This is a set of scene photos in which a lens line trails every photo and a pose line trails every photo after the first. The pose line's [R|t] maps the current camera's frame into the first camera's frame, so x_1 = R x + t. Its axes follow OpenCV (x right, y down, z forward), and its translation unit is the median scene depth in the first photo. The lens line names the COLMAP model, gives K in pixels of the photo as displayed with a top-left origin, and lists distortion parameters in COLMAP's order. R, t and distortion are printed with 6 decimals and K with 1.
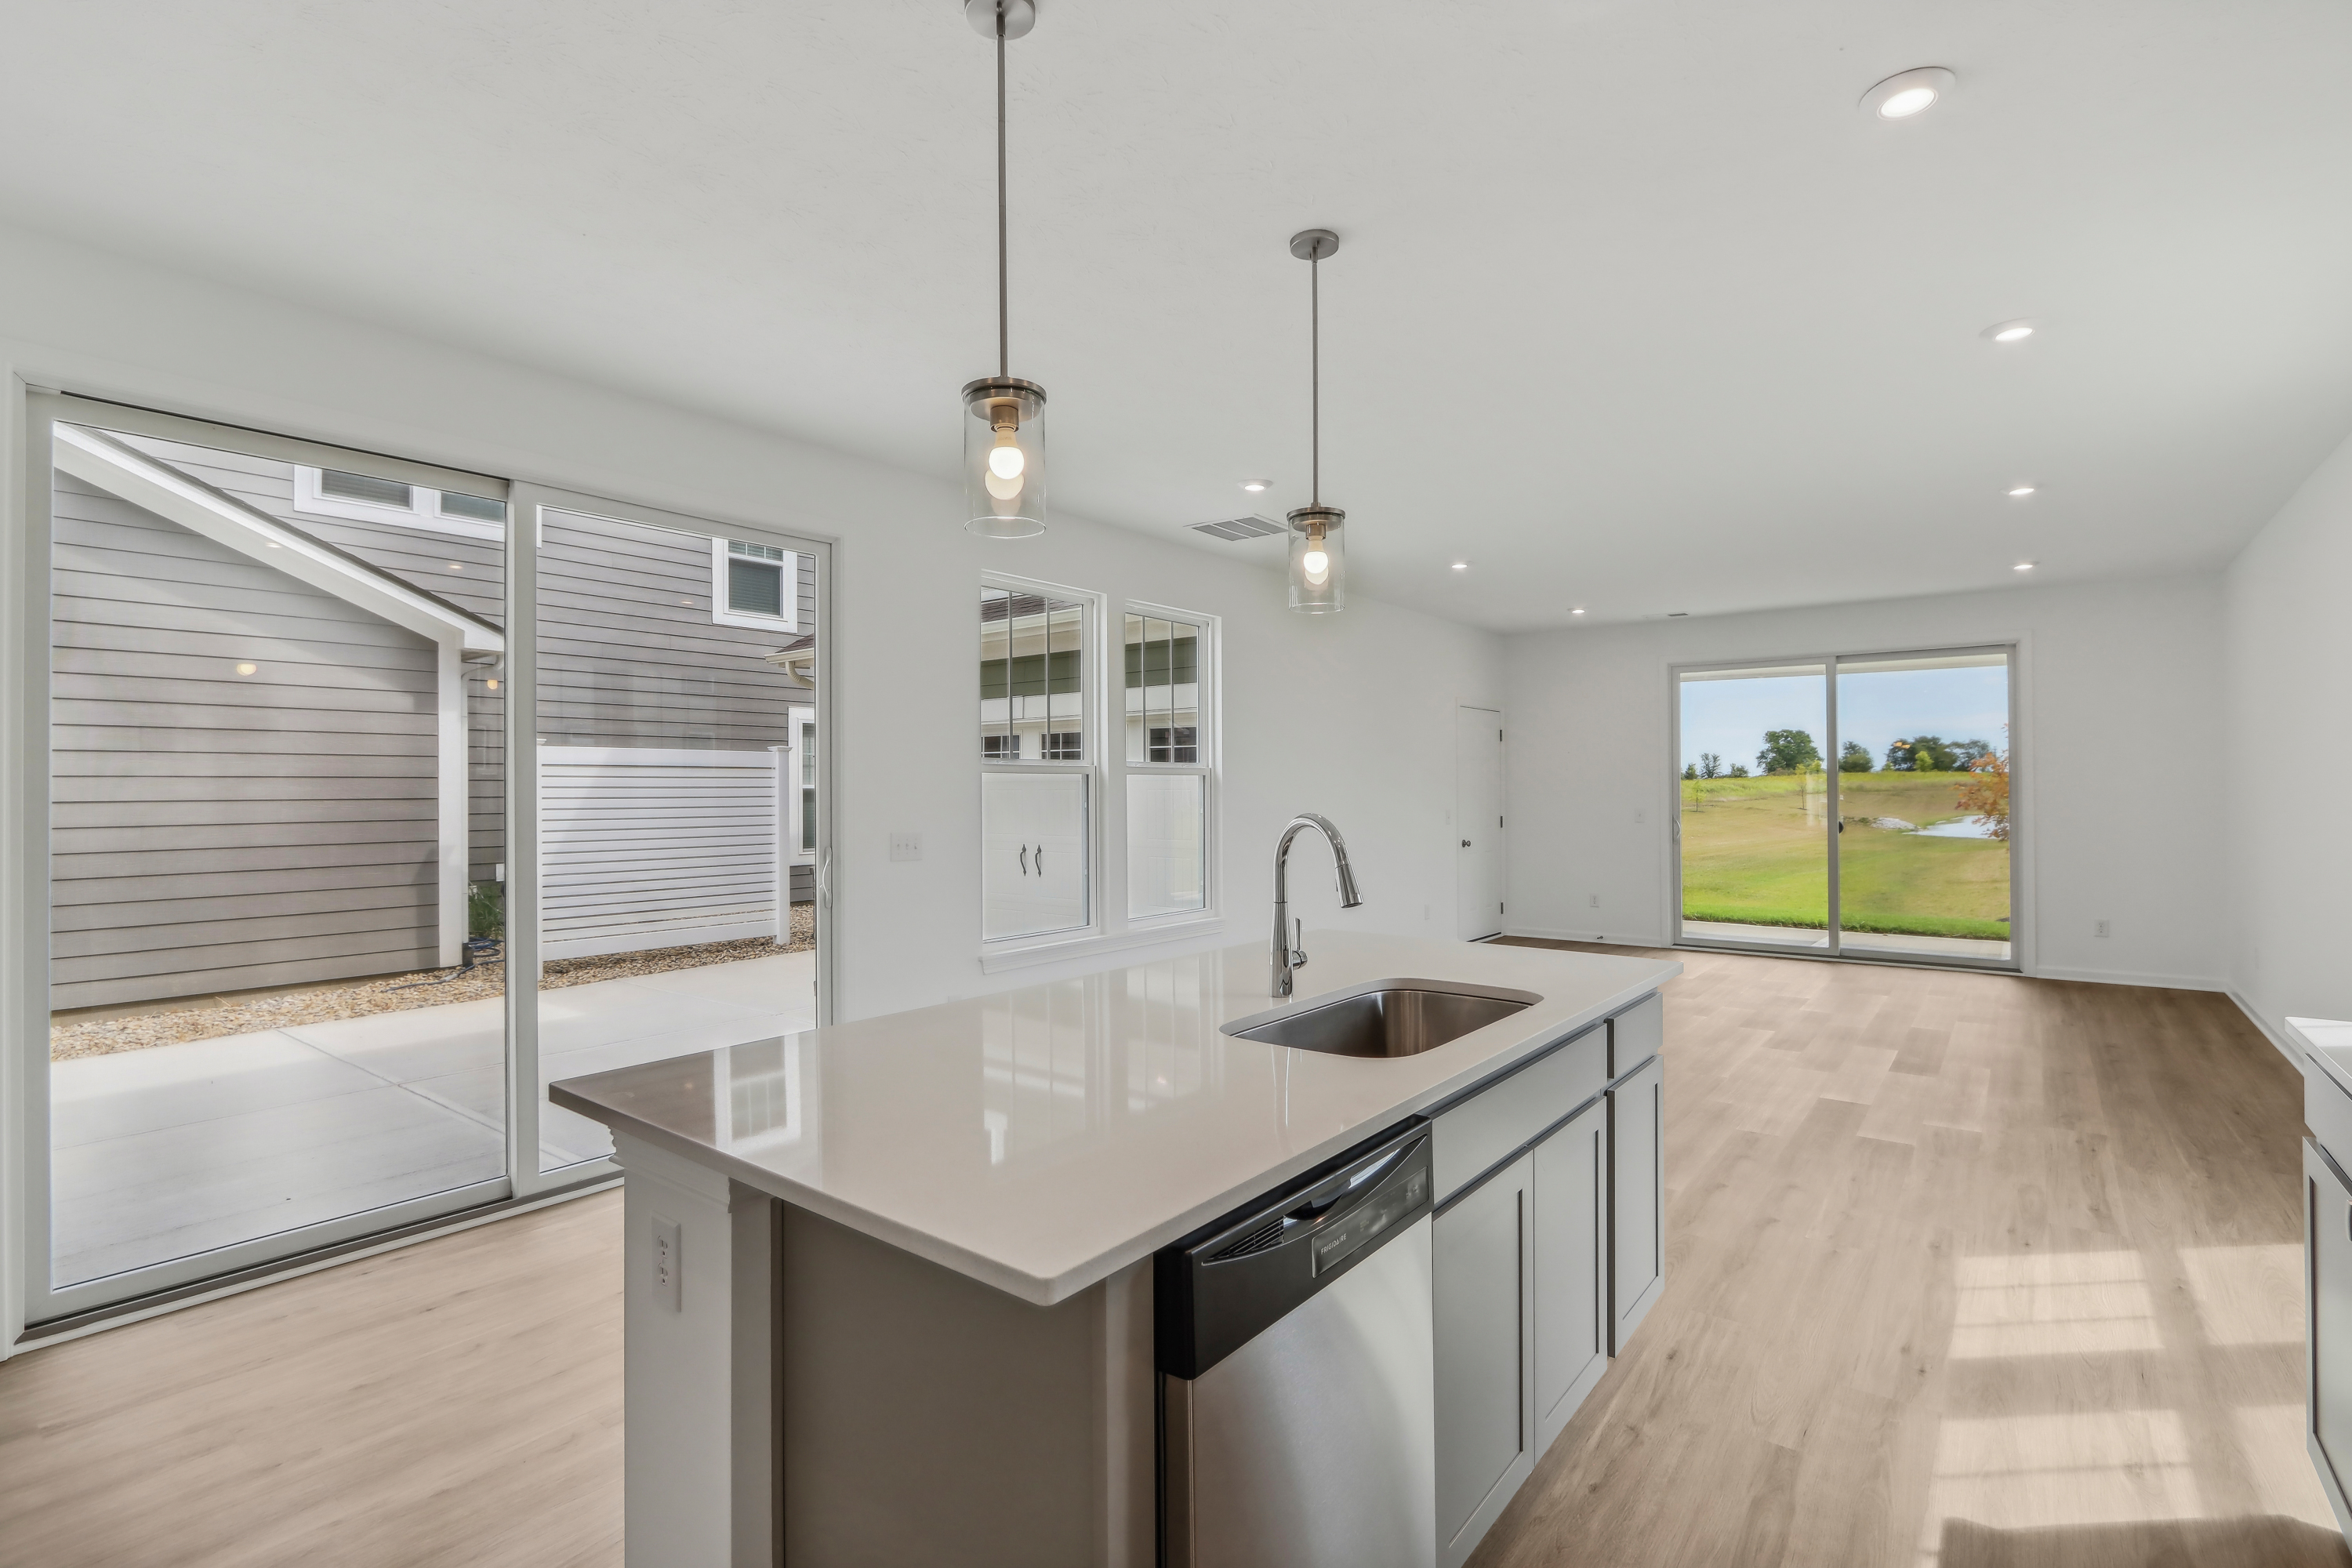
lens RADIAL K [[1106.4, 0, 1165.0], [0, 1106.4, 781.1], [0, 0, 1]] dist [-0.007892, -0.000051]
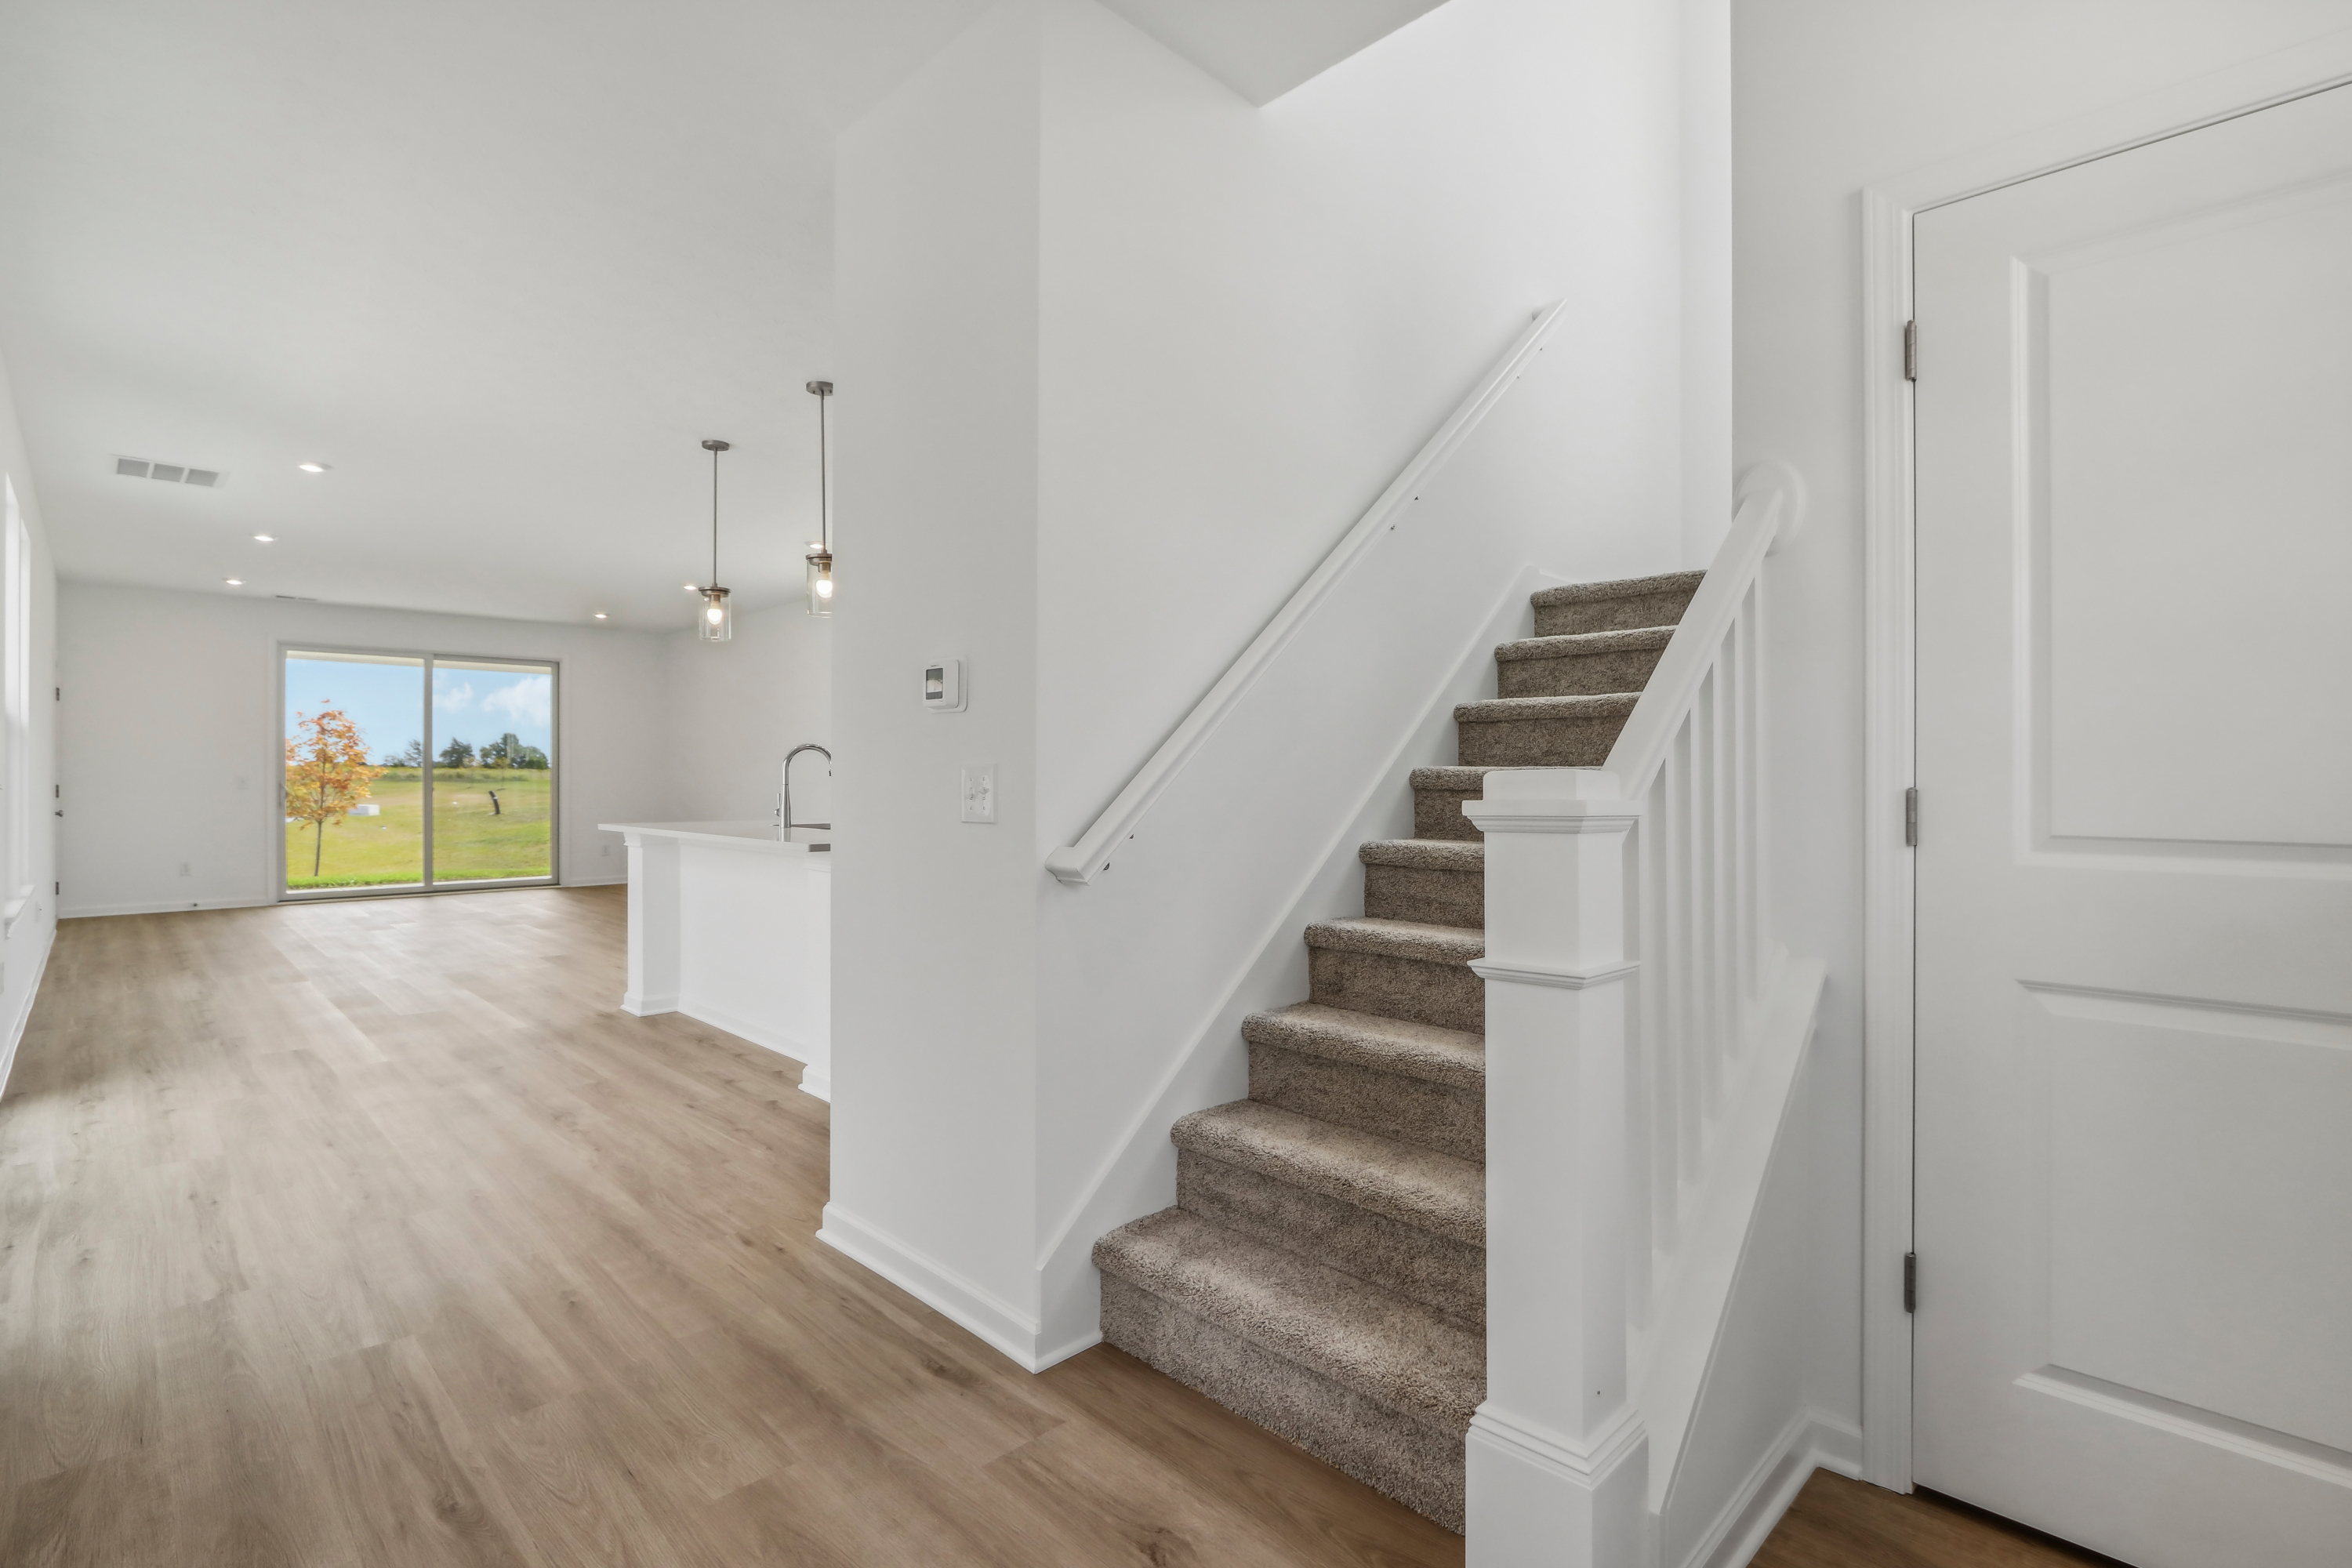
lens RADIAL K [[1106.4, 0, 1165.0], [0, 1106.4, 781.1], [0, 0, 1]] dist [-0.007892, -0.000051]
pose [[0.137213, 0.000315, 0.990542, -0.530175], [-0.007815, 0.999969, 0.000764, 0.025180], [-0.990511, -0.007846, 0.137211, -0.003844]]
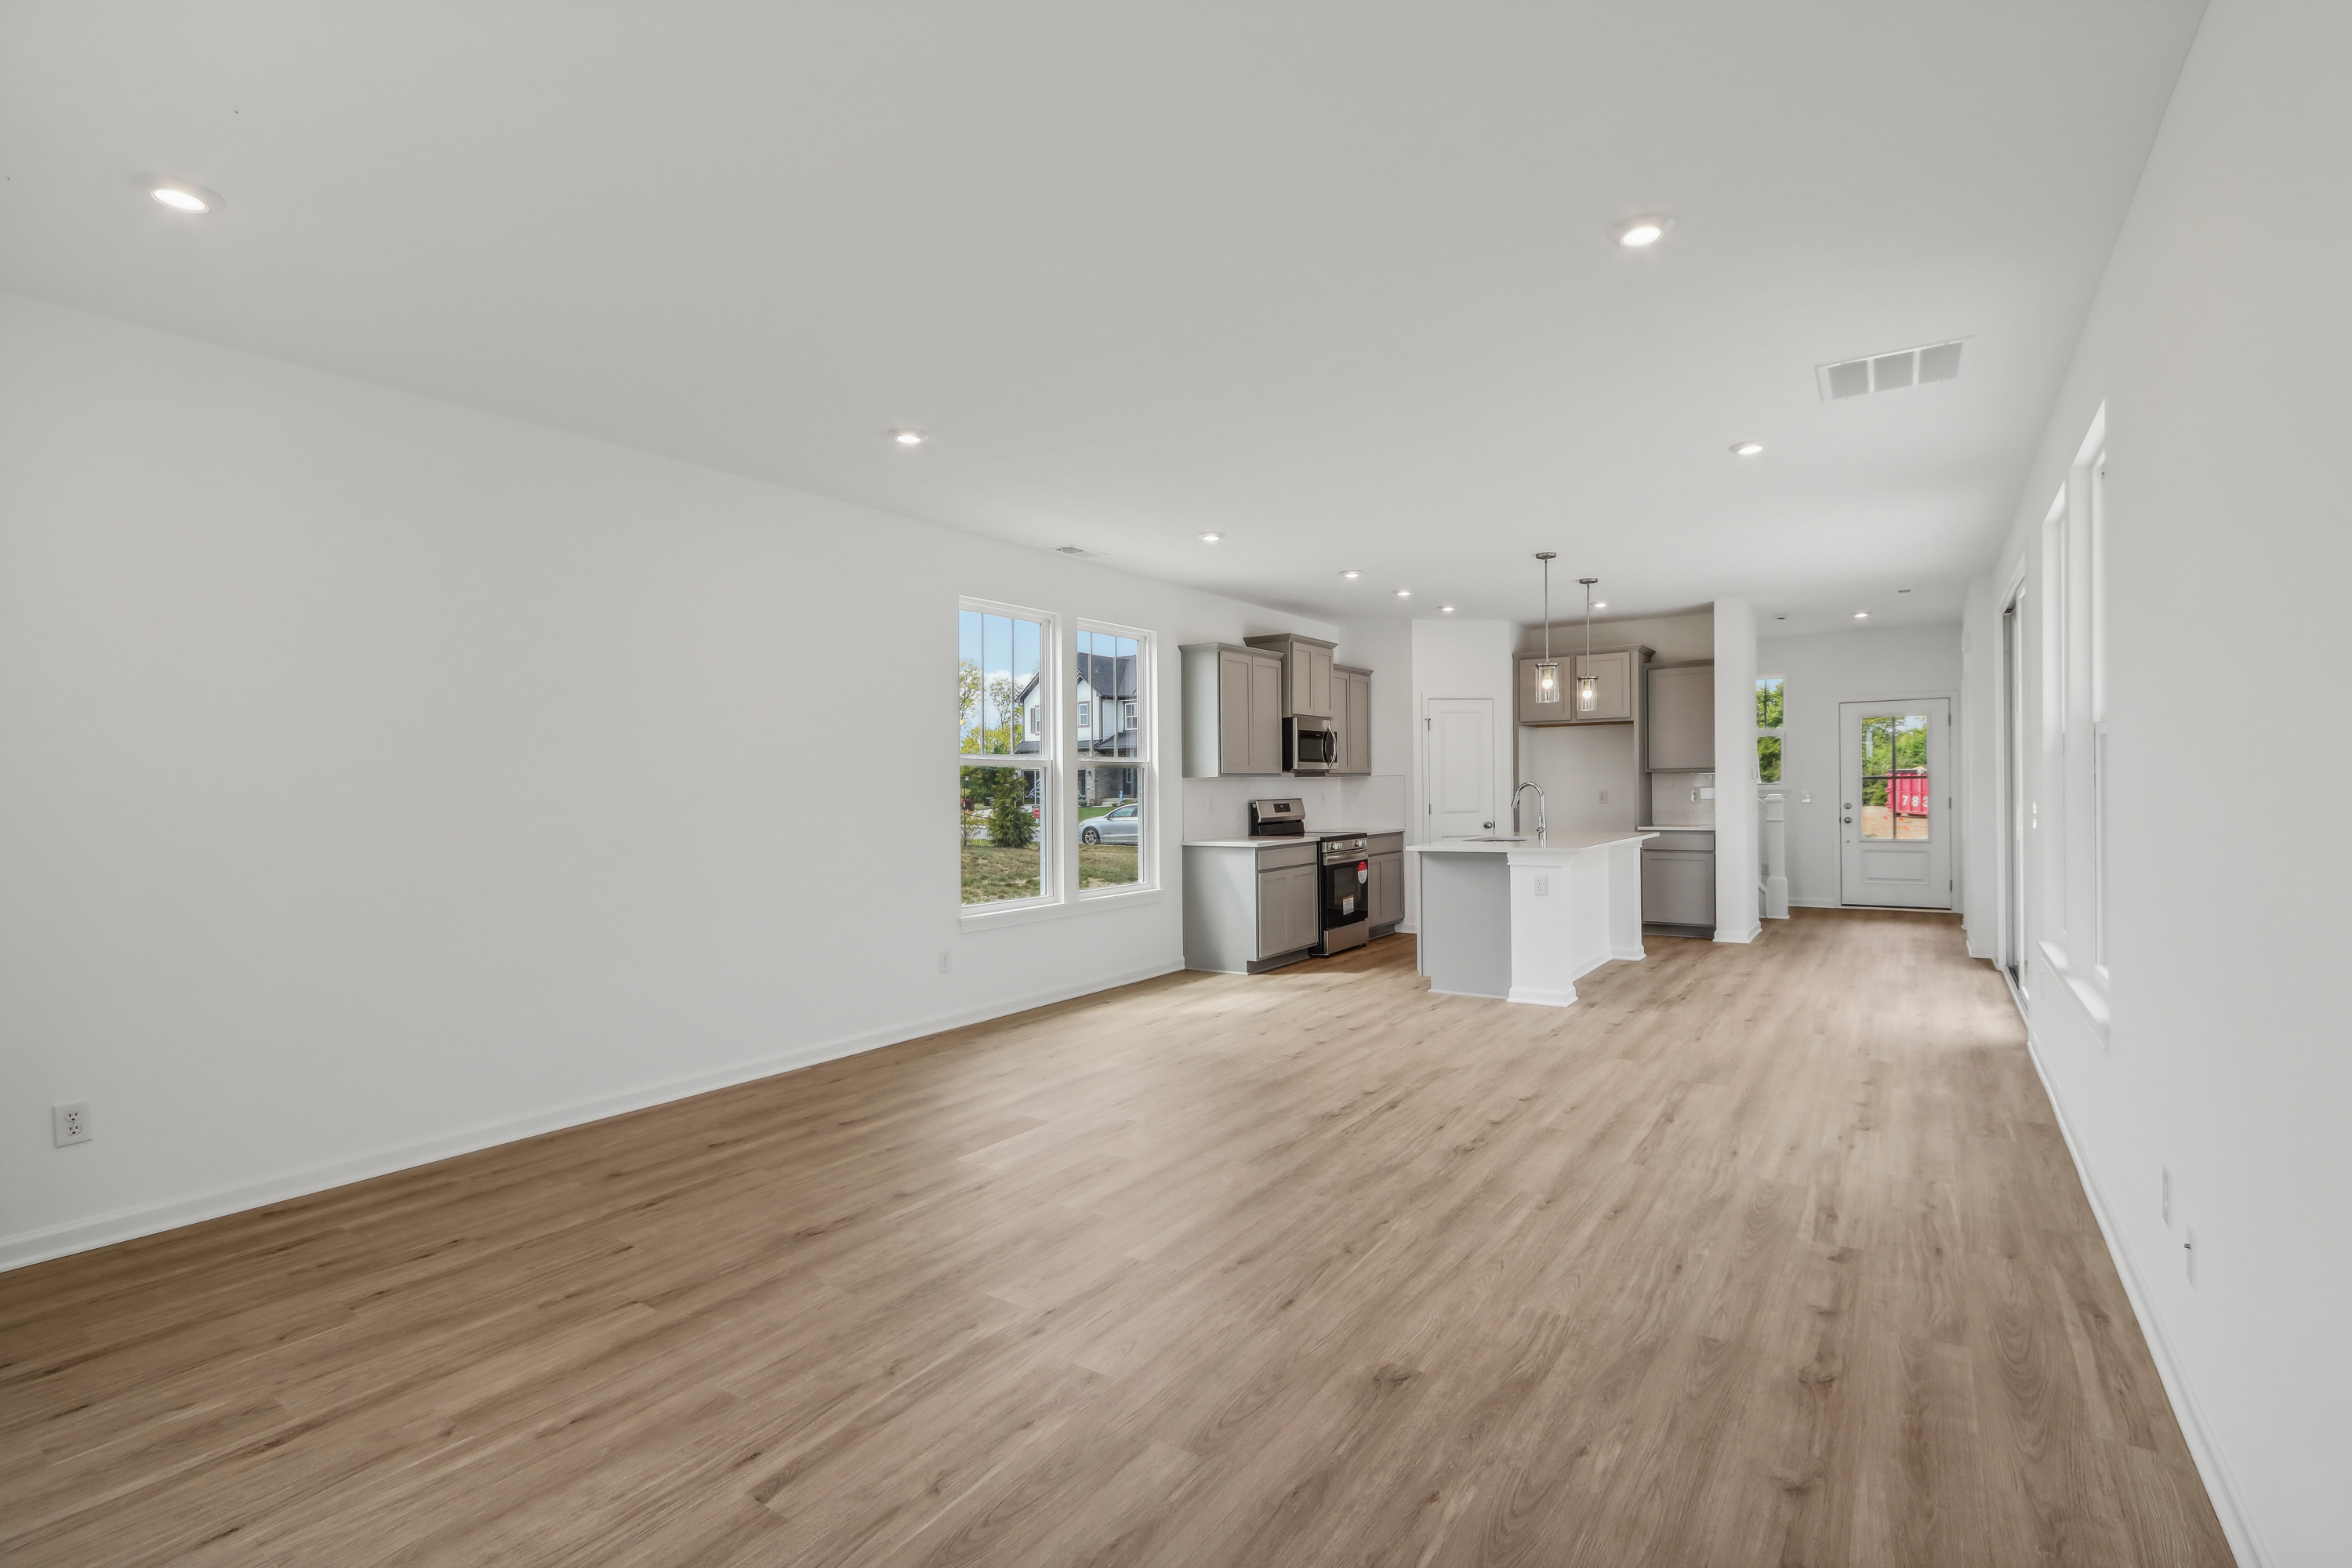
lens RADIAL K [[1124.3, 0, 1169.7], [0, 1124.3, 802.1], [0, 0, 1]] dist [0.000875, -0.000073]
pose [[-0.996860, 0.016356, -0.077472, 0.402722], [0.015844, 0.999848, 0.007227, 0.011554], [0.077578, 0.005977, -0.996968, 1.155353]]
